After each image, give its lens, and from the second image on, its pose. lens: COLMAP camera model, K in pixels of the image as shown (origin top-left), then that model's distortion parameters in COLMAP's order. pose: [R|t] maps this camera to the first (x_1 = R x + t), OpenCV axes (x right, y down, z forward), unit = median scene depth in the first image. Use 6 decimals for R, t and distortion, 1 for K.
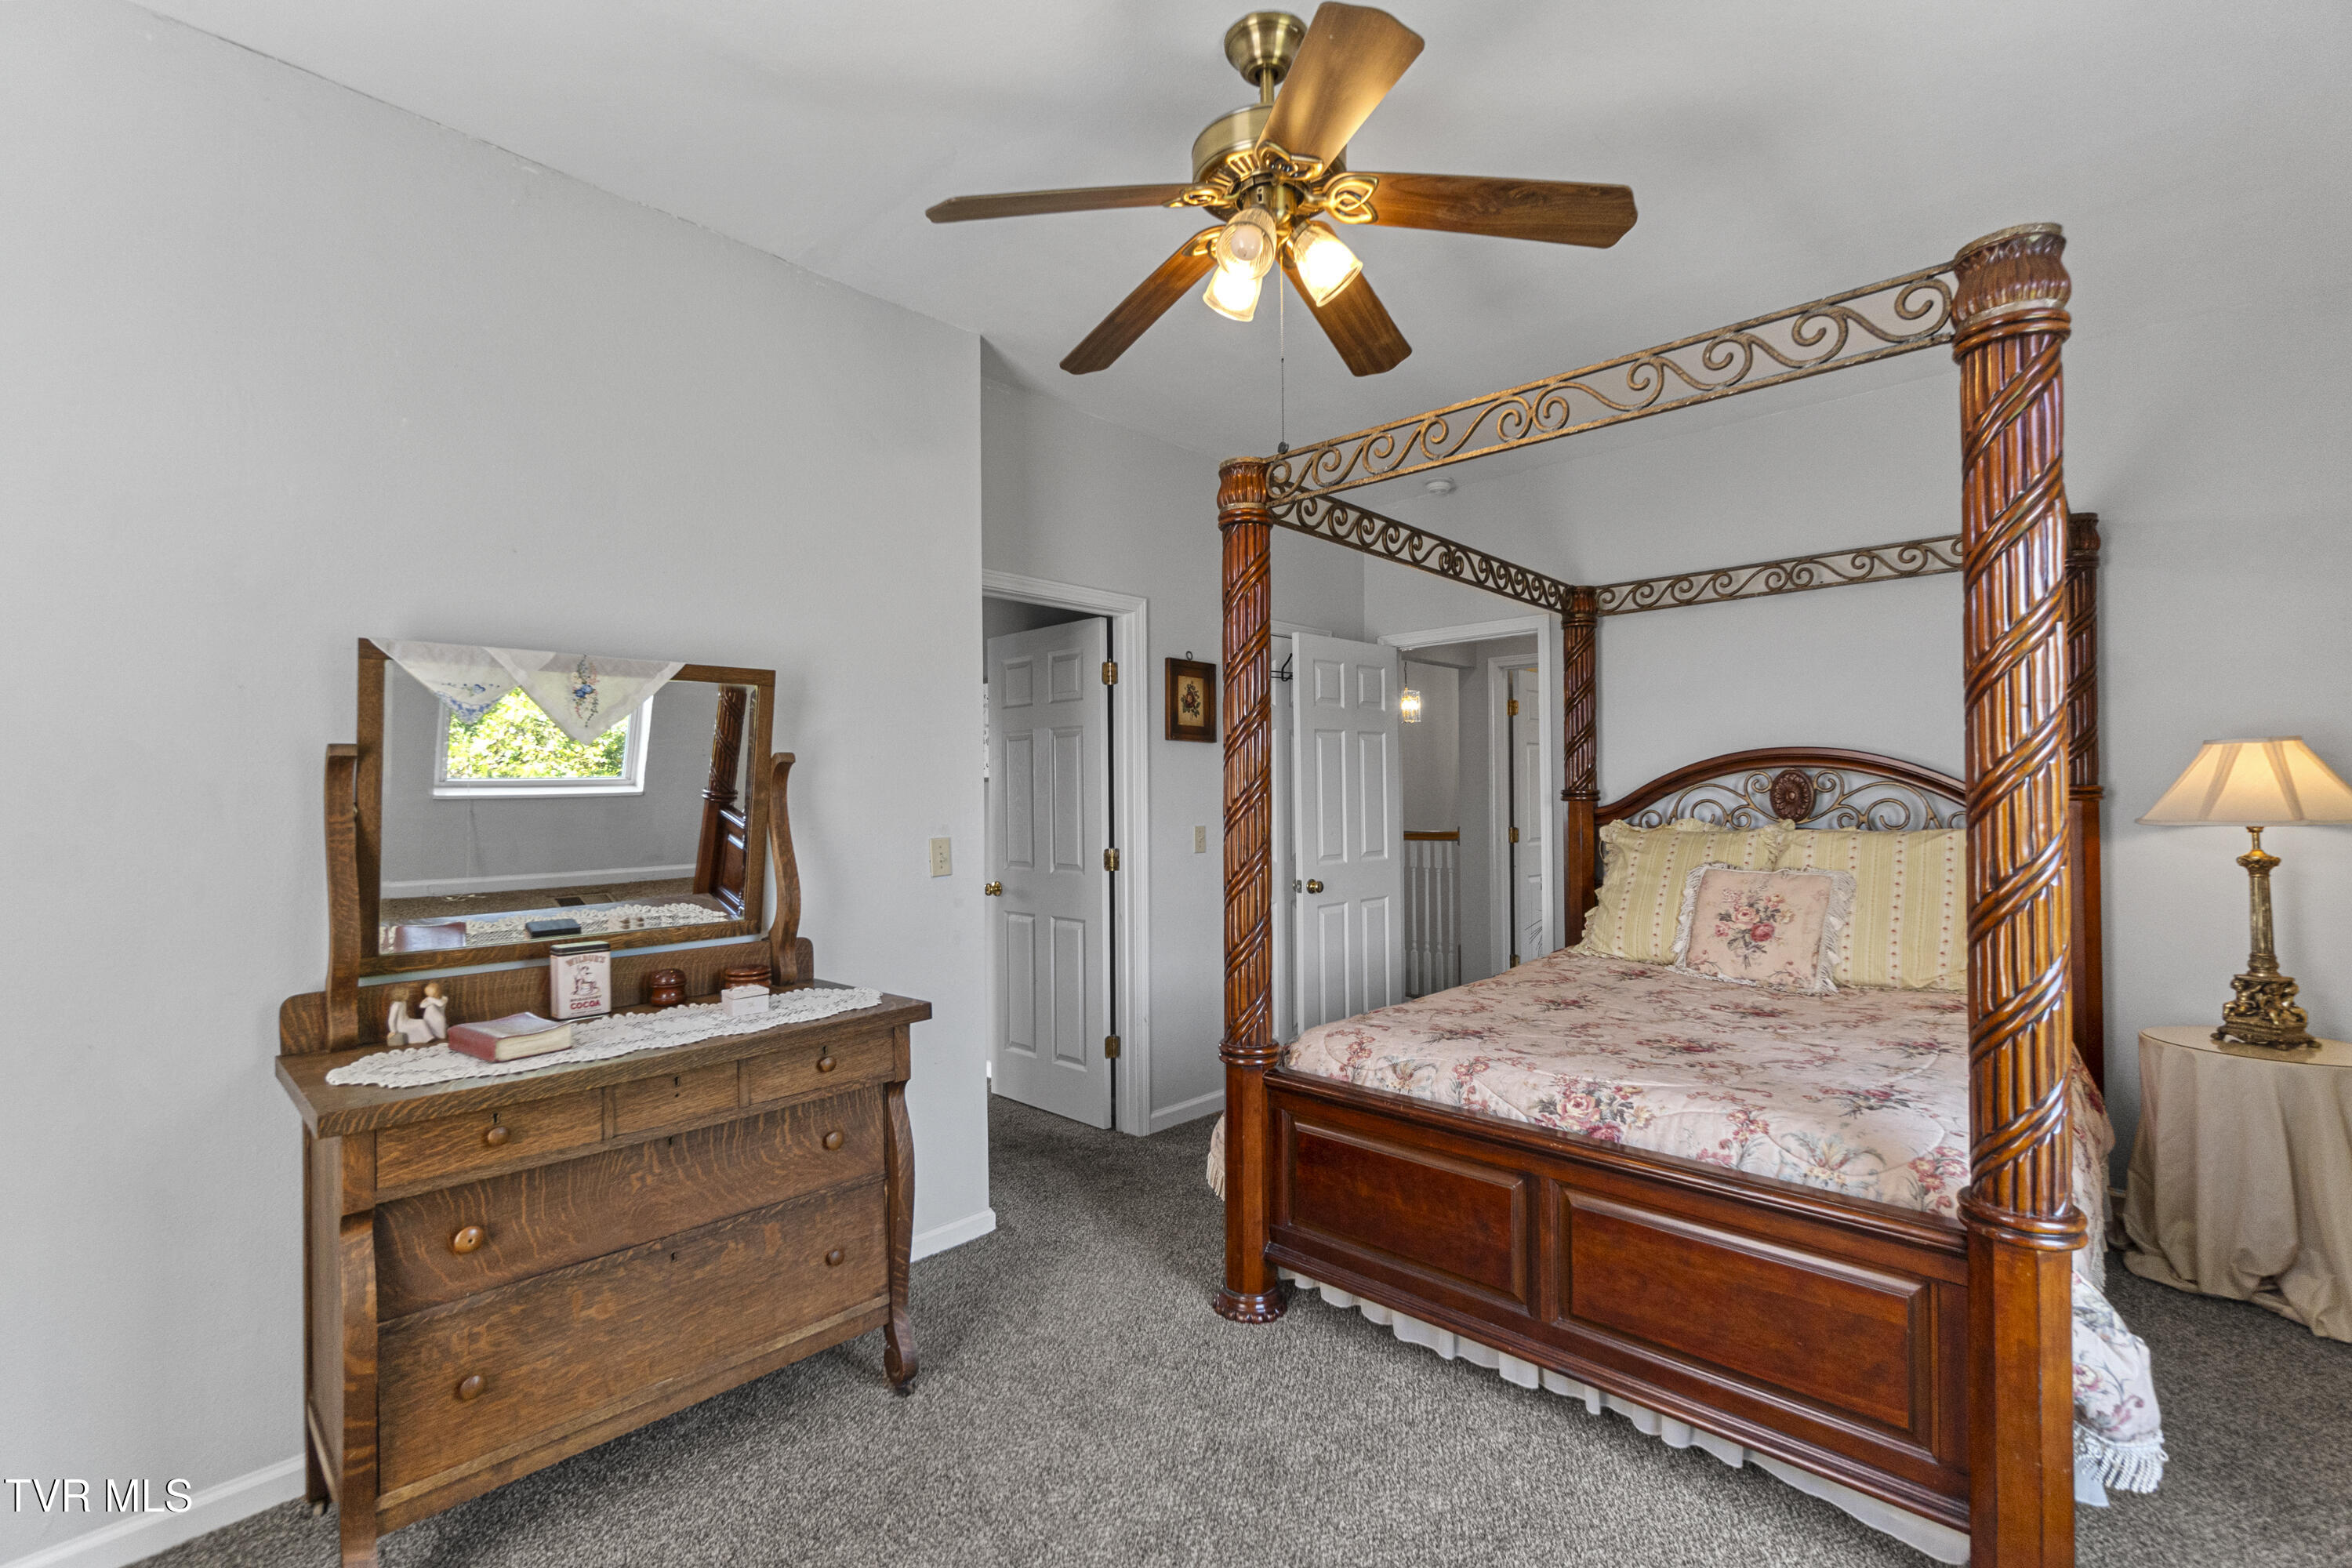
lens RADIAL K [[1030.7, 0, 1167.3], [0, 1030.7, 790.3], [0, 0, 1]] dist [0.000630, -0.000285]
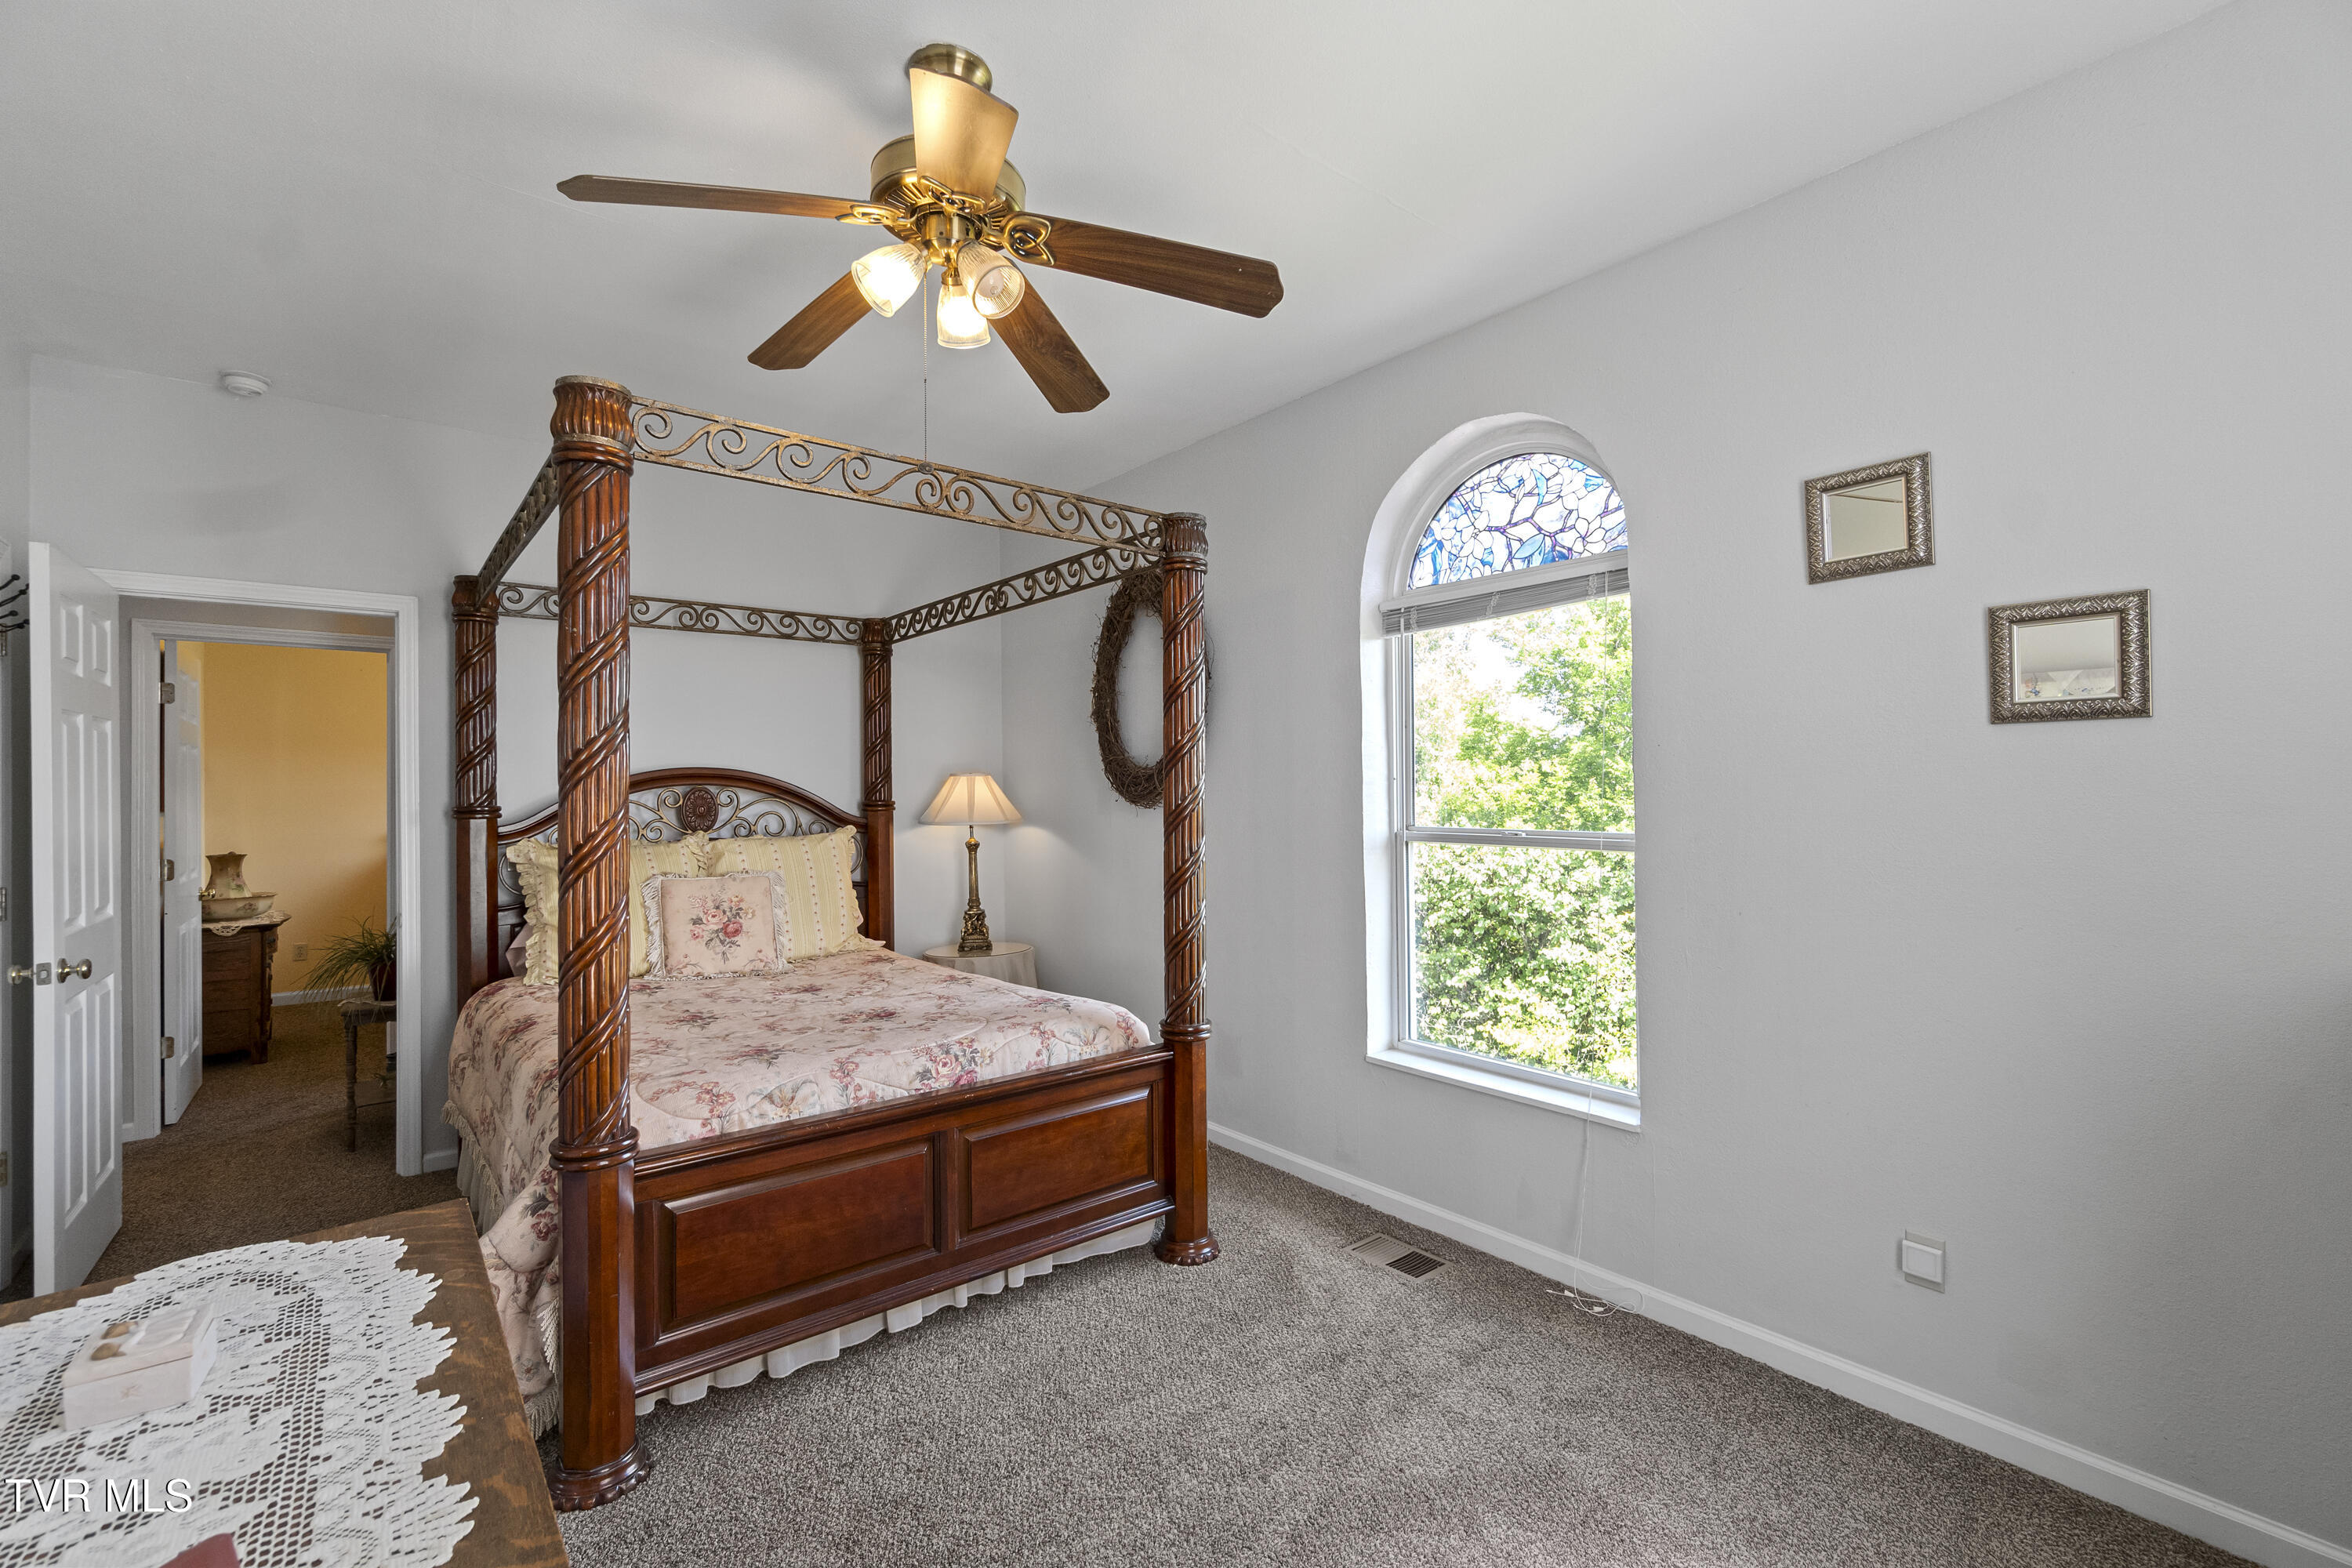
lens RADIAL K [[1030.7, 0, 1167.3], [0, 1030.7, 790.3], [0, 0, 1]] dist [0.000630, -0.000285]
pose [[0.114134, 0.008895, 0.993425, -0.626549], [0.003900, 0.999948, -0.009401, -0.005227], [-0.993458, 0.004948, 0.114094, 0.477698]]
